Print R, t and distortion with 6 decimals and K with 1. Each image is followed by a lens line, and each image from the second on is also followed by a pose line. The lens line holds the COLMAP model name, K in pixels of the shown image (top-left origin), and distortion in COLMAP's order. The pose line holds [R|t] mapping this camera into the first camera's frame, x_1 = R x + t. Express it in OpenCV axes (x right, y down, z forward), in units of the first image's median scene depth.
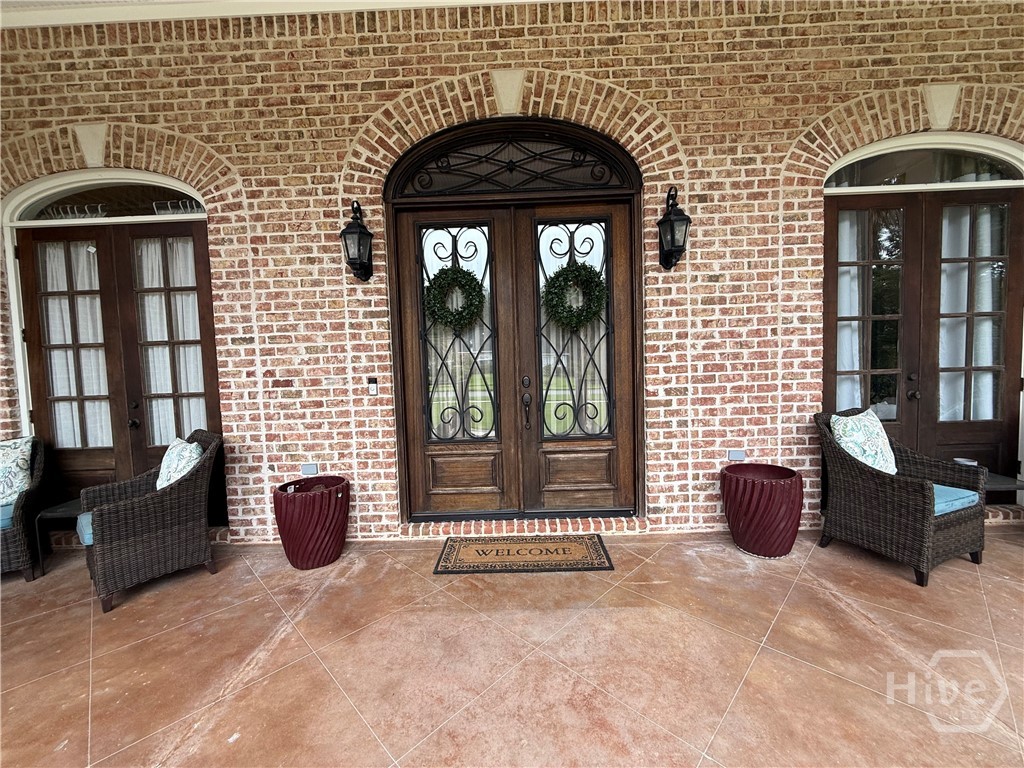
lens RADIAL K [[406.5, 0, 508.6], [0, 406.5, 384.2], [0, 0, 1]] dist [0.000642, 0.000555]
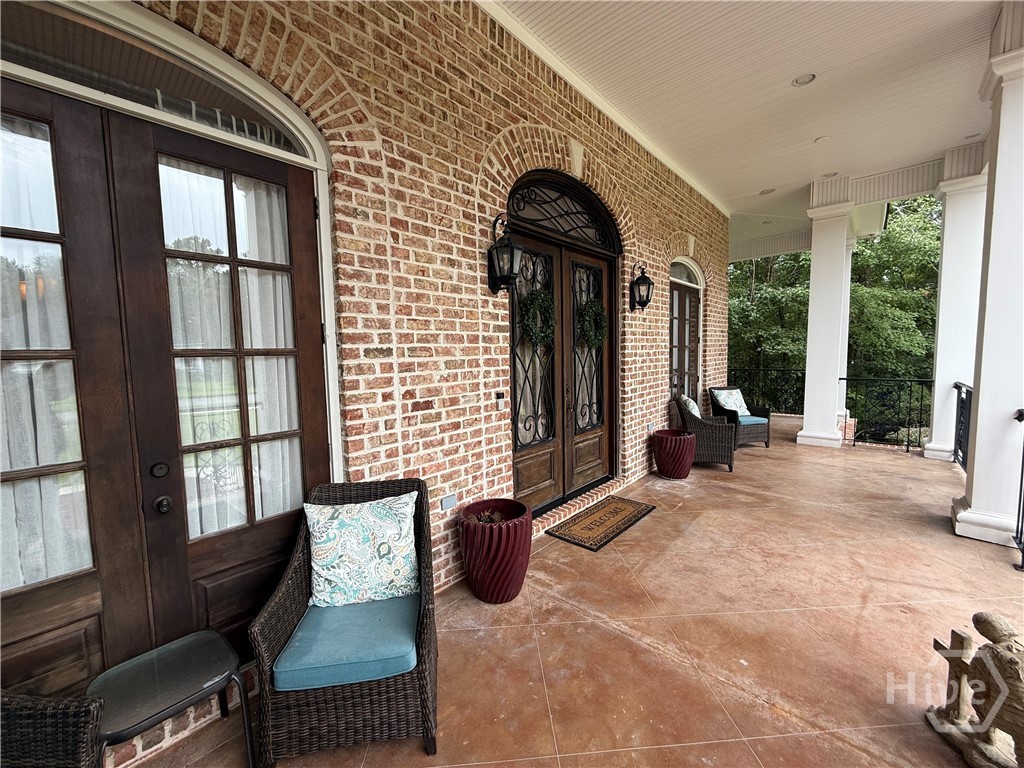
lens RADIAL K [[406.5, 0, 508.6], [0, 406.5, 384.2], [0, 0, 1]] dist [0.000642, 0.000555]
pose [[0.658368, -0.039897, 0.751638, -1.063513], [0.045015, 0.998894, 0.013592, -0.048627], [-0.751349, 0.024886, 0.659435, 0.333414]]
